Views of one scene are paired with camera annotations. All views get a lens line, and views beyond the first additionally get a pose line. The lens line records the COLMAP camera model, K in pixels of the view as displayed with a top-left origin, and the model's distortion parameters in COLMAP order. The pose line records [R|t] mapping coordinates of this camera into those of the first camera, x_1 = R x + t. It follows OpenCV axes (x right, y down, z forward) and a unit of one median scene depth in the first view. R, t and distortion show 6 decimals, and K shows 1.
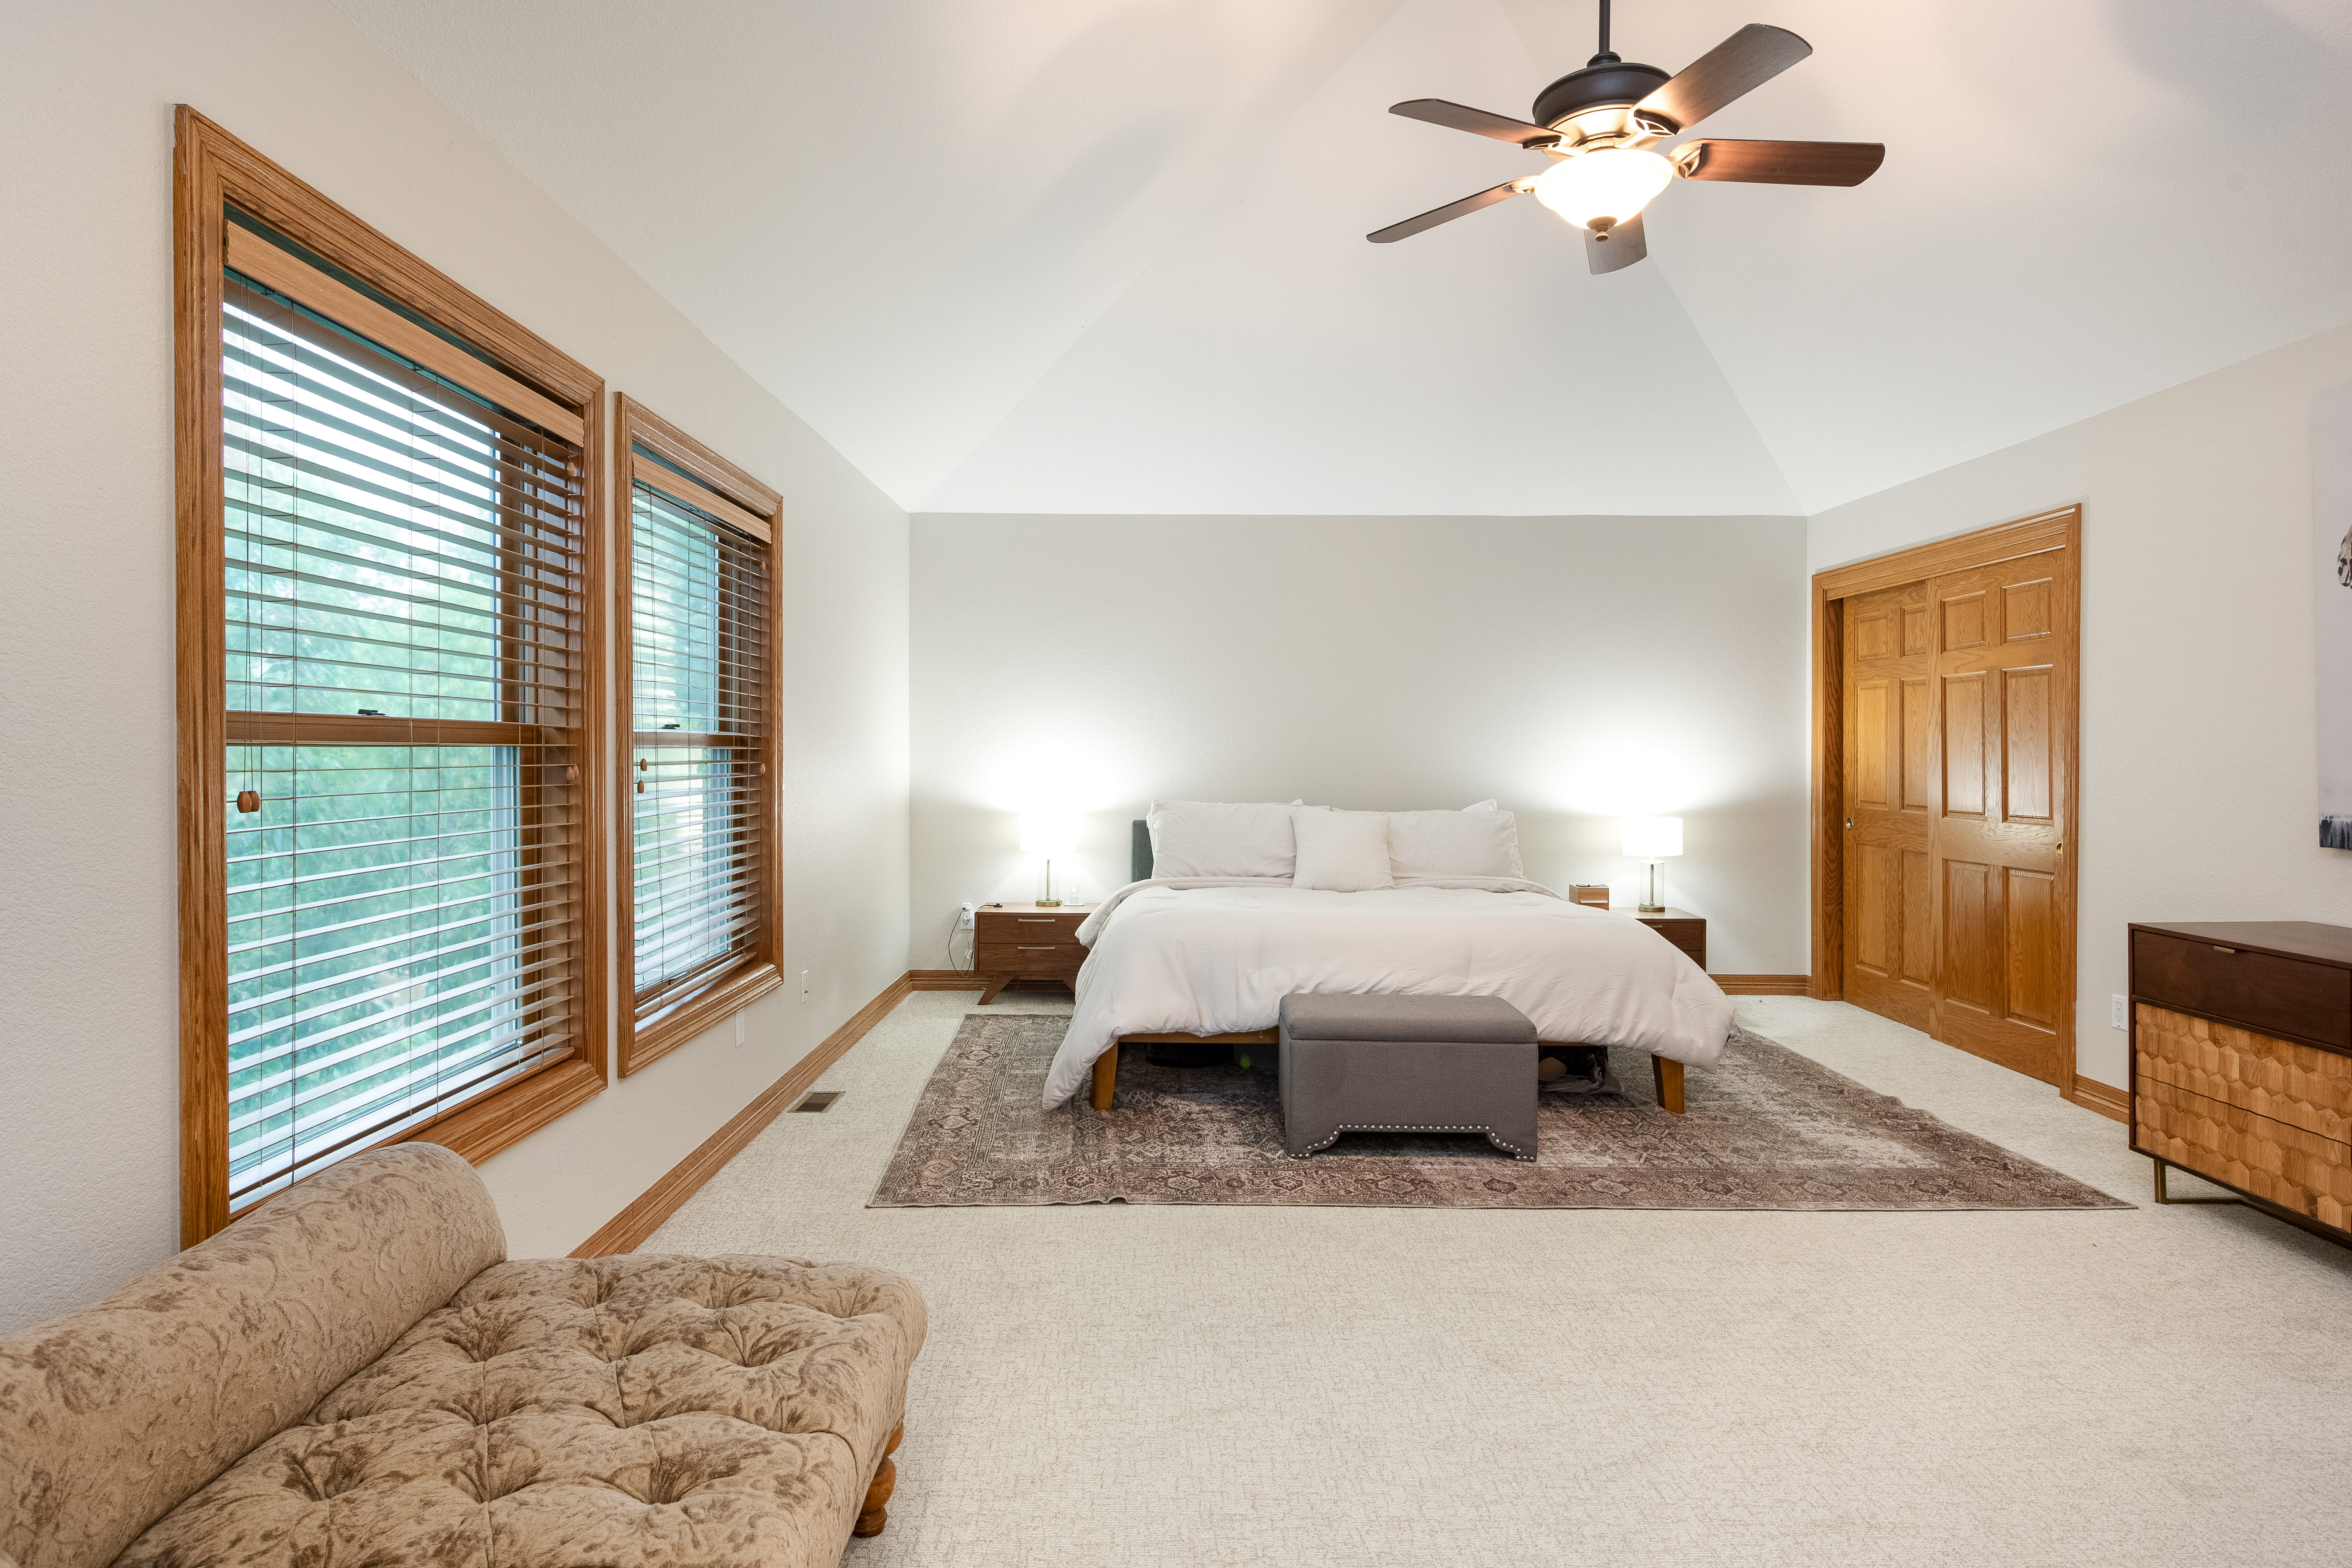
lens RADIAL K [[1308.6, 0, 1180.1], [0, 1308.6, 768.5], [0, 0, 1]] dist [0.006287, 0.001737]
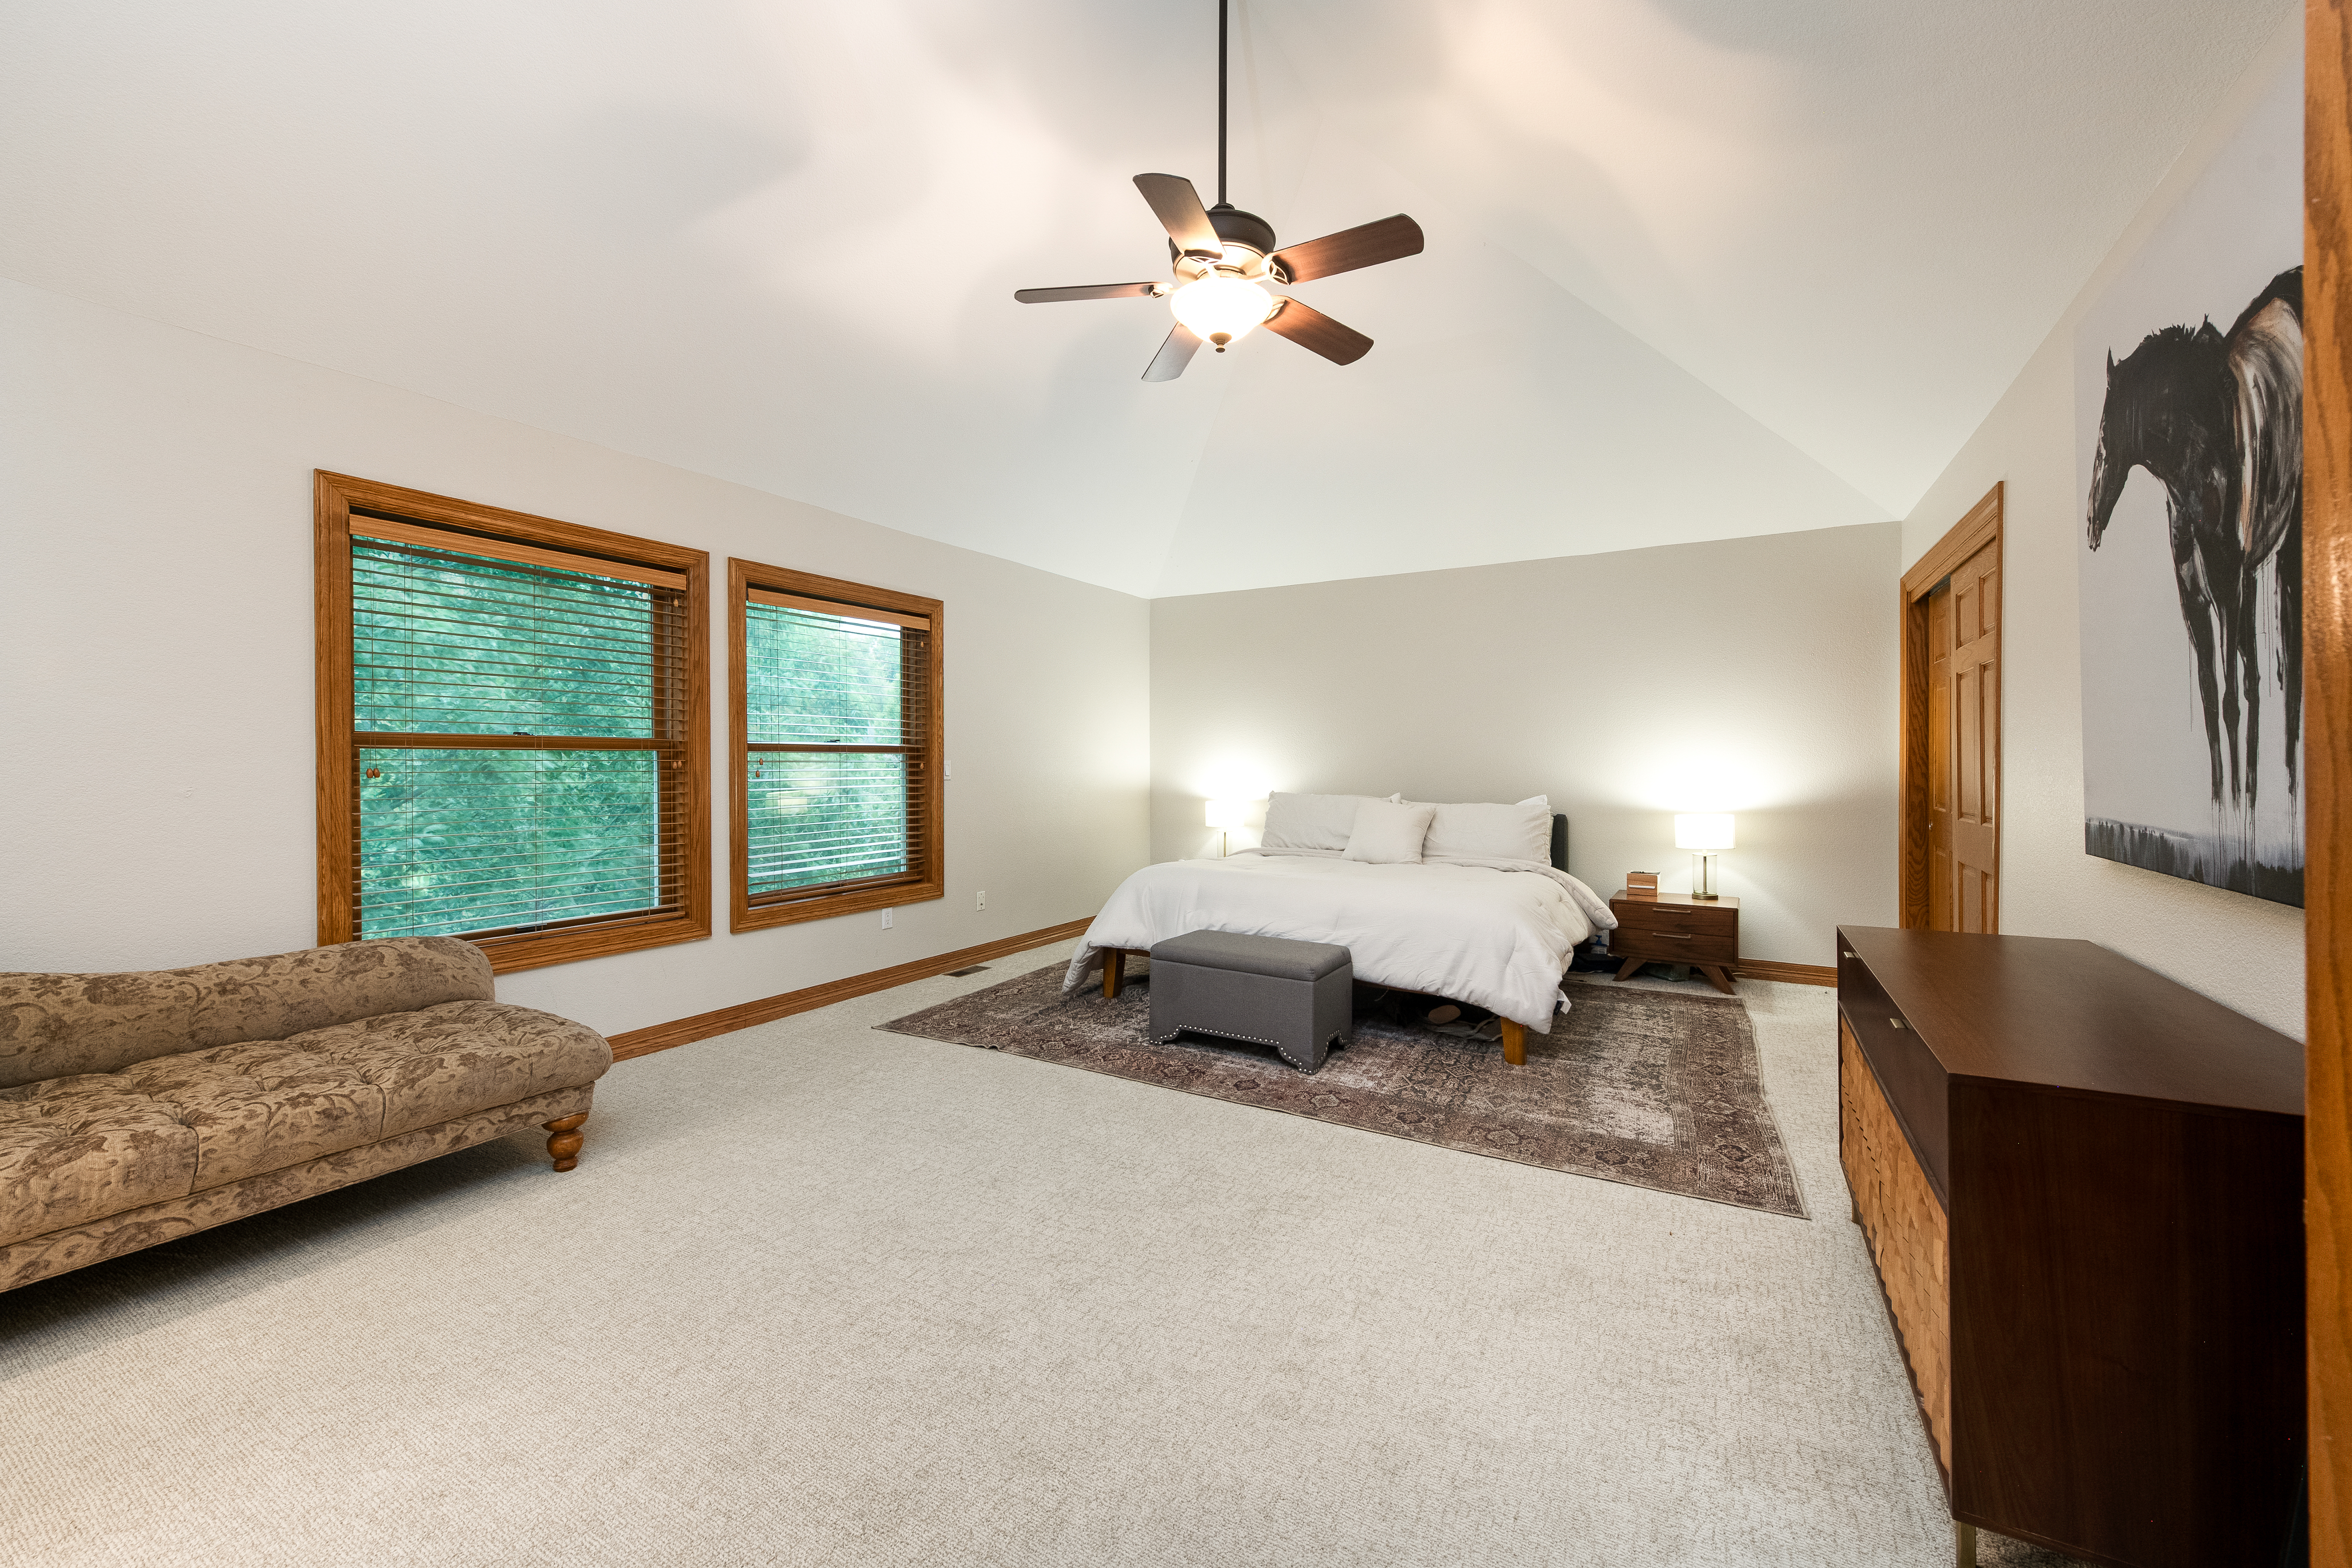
lens RADIAL K [[929.5, 0, 1173.0], [0, 929.5, 781.3], [0, 0, 1]] dist [0.012729, -0.000047]
pose [[0.860428, 0.007725, -0.509514, 0.612303], [-0.003932, 0.999956, 0.008521, 0.008687], [0.509557, -0.005328, 0.860420, 0.158194]]
